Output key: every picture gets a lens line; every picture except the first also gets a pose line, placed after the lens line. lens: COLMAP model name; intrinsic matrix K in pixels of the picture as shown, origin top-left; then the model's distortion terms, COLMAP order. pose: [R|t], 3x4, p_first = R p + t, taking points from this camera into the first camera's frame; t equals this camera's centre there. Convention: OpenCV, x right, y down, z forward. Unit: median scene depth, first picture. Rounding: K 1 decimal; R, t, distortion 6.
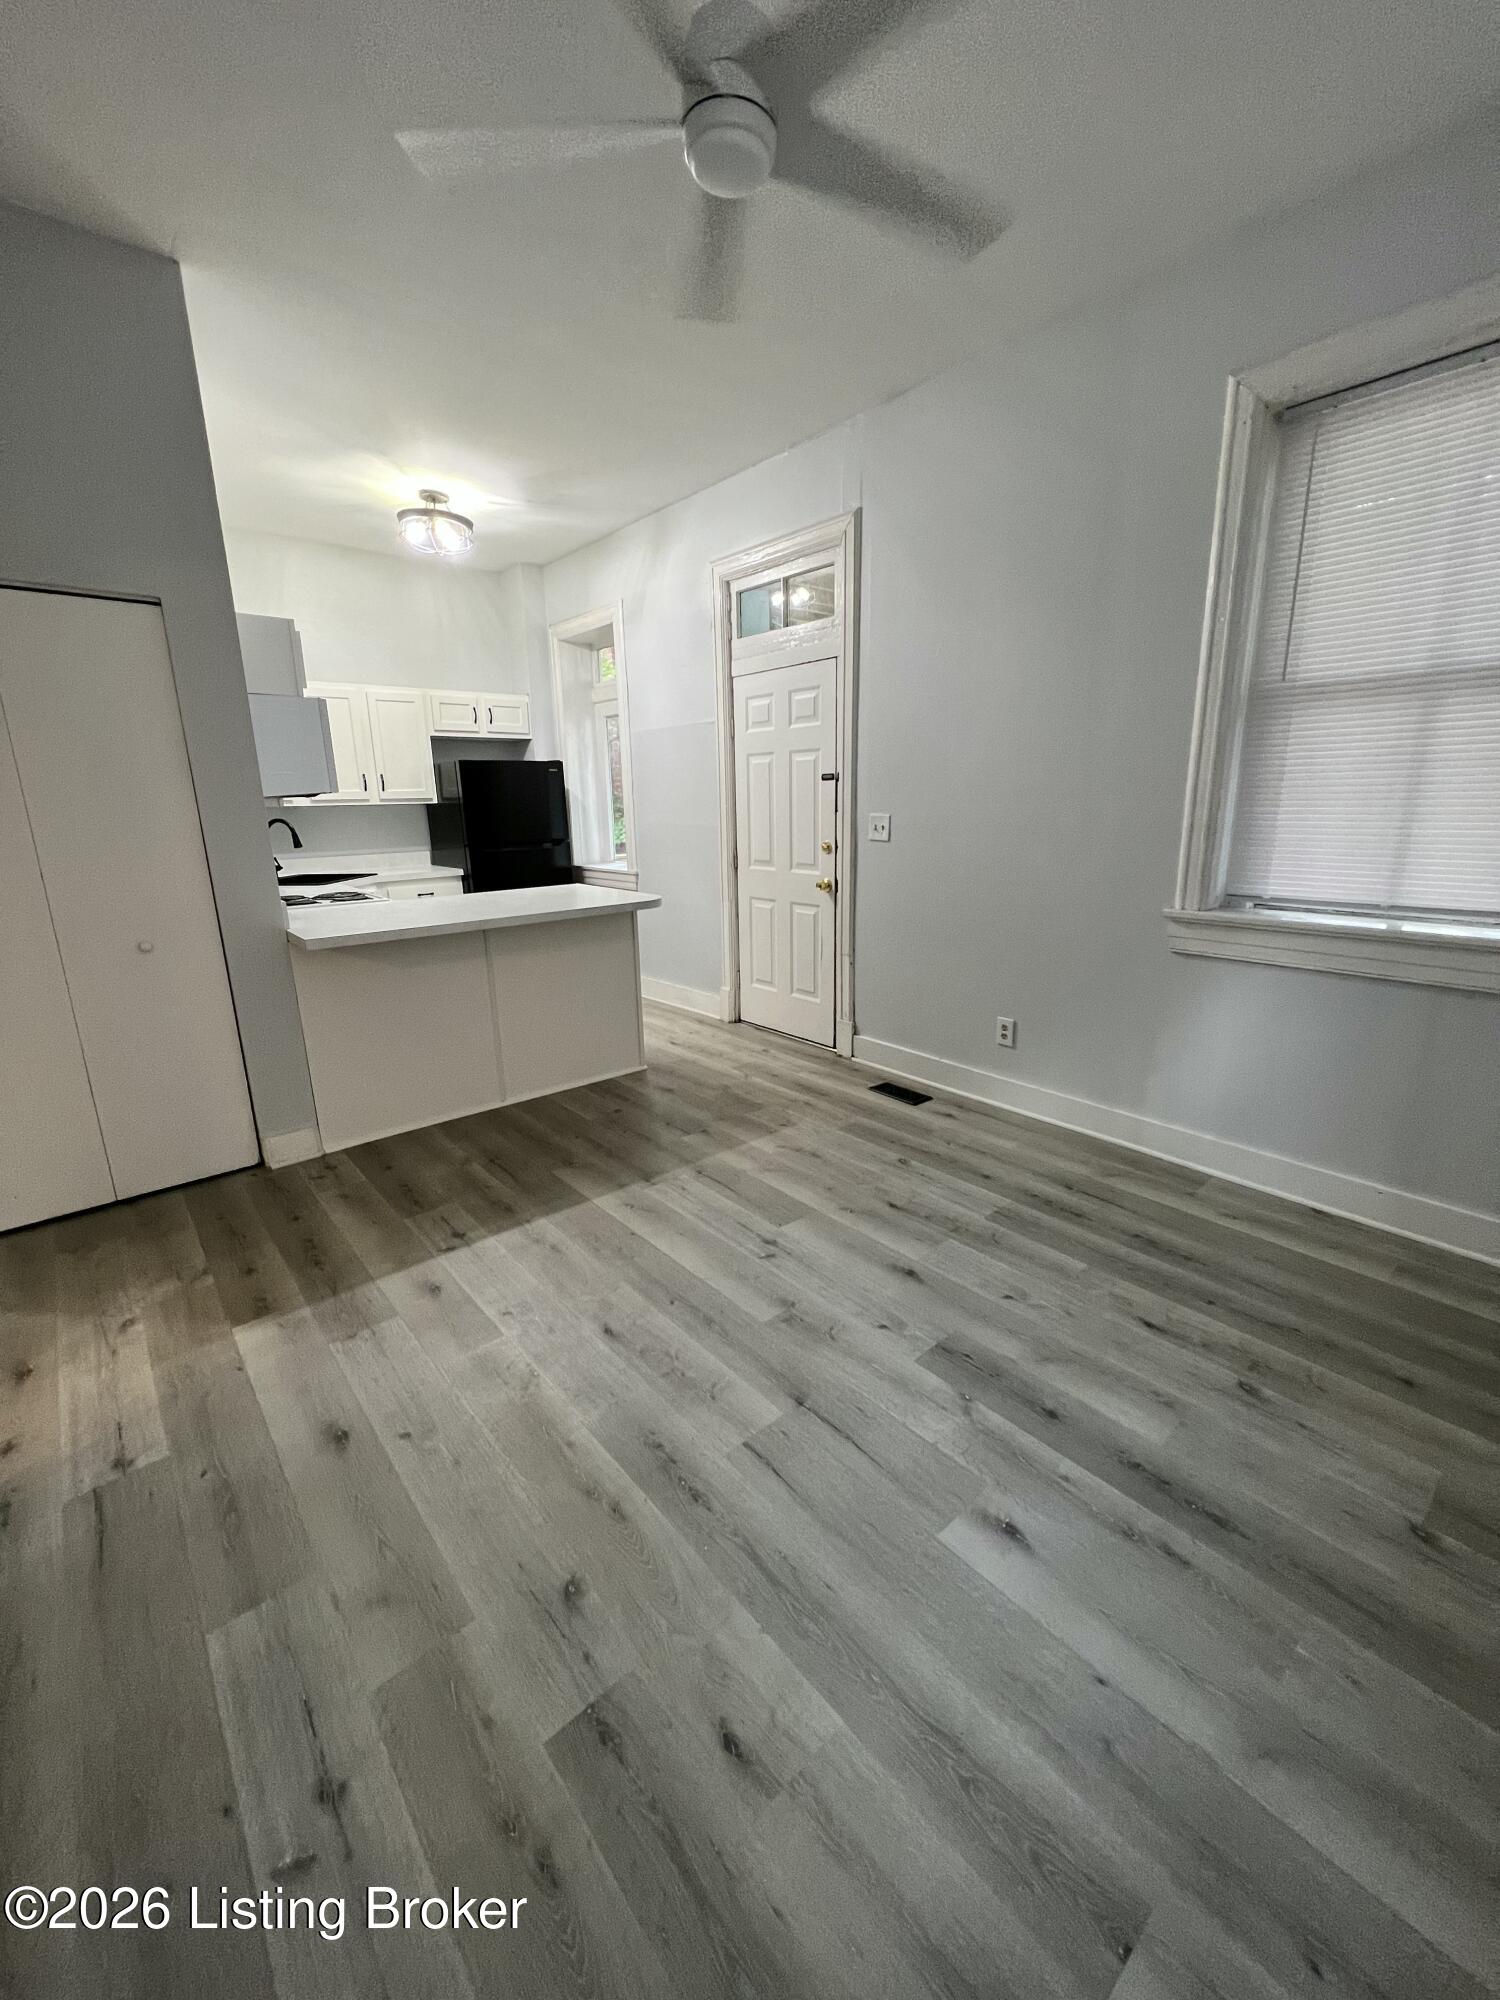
lens RADIAL K [[804.1, 0, 755.9], [0, 804.1, 988.1], [0, 0, 1]] dist [-0.002840, 0.001464]
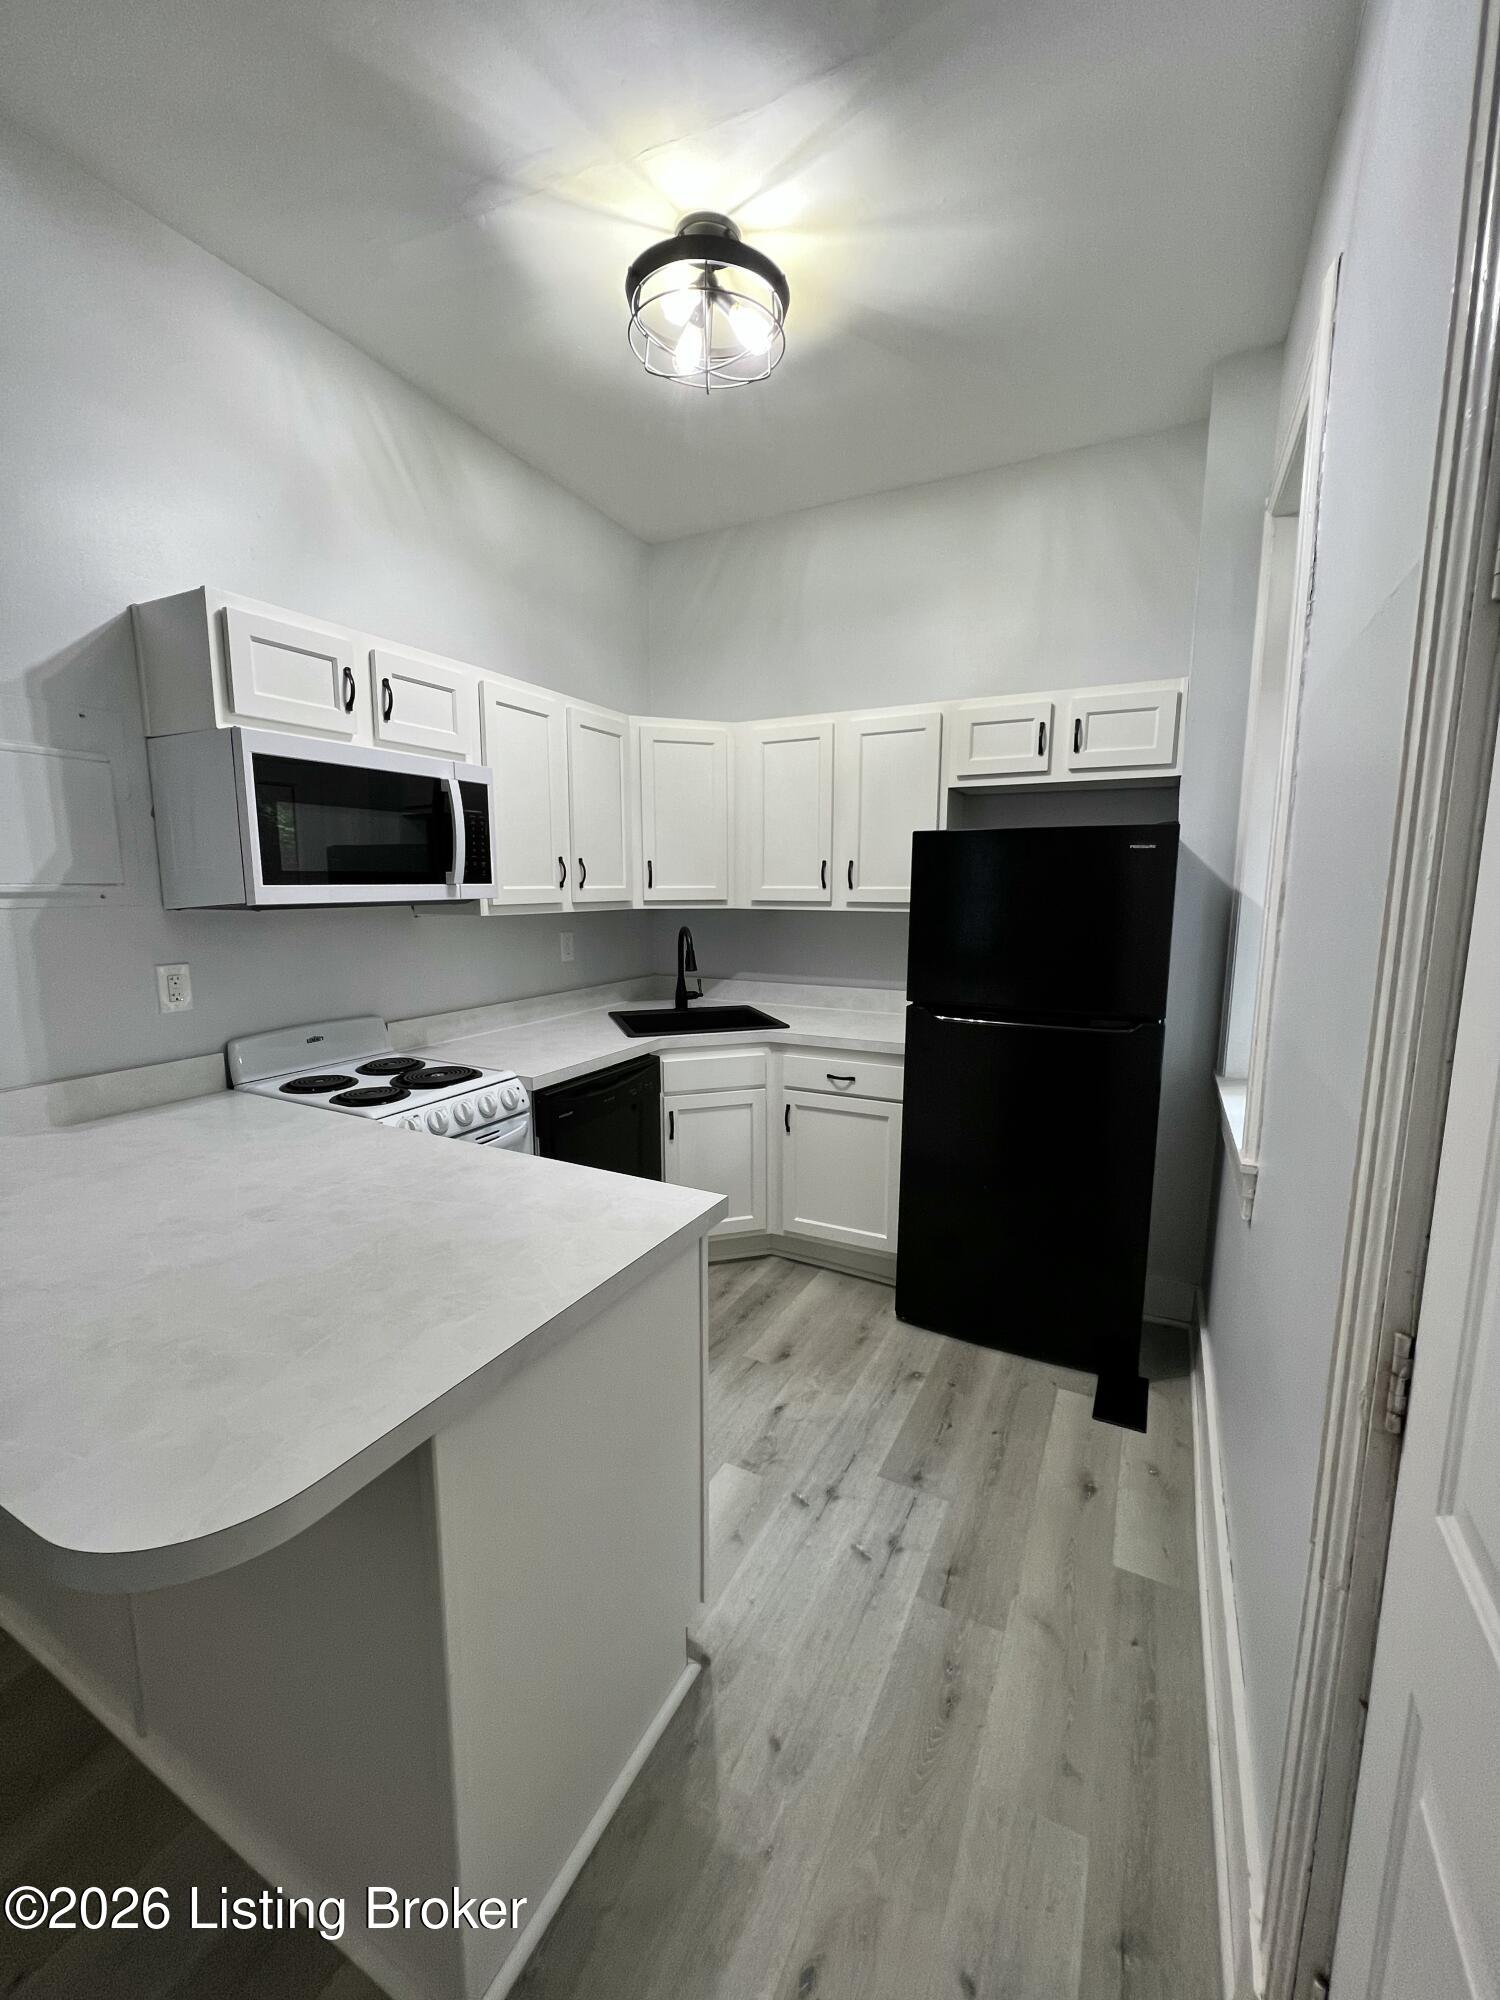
lens RADIAL K [[804.1, 0, 755.3], [0, 804.1, 999.0], [0, 0, 1]] dist [-0.002840, 0.001464]
pose [[0.376223, 0.152131, -0.913954, 0.104633], [-0.223963, 0.972108, 0.069618, -0.373649], [0.899053, 0.178500, 0.399801, 1.396648]]
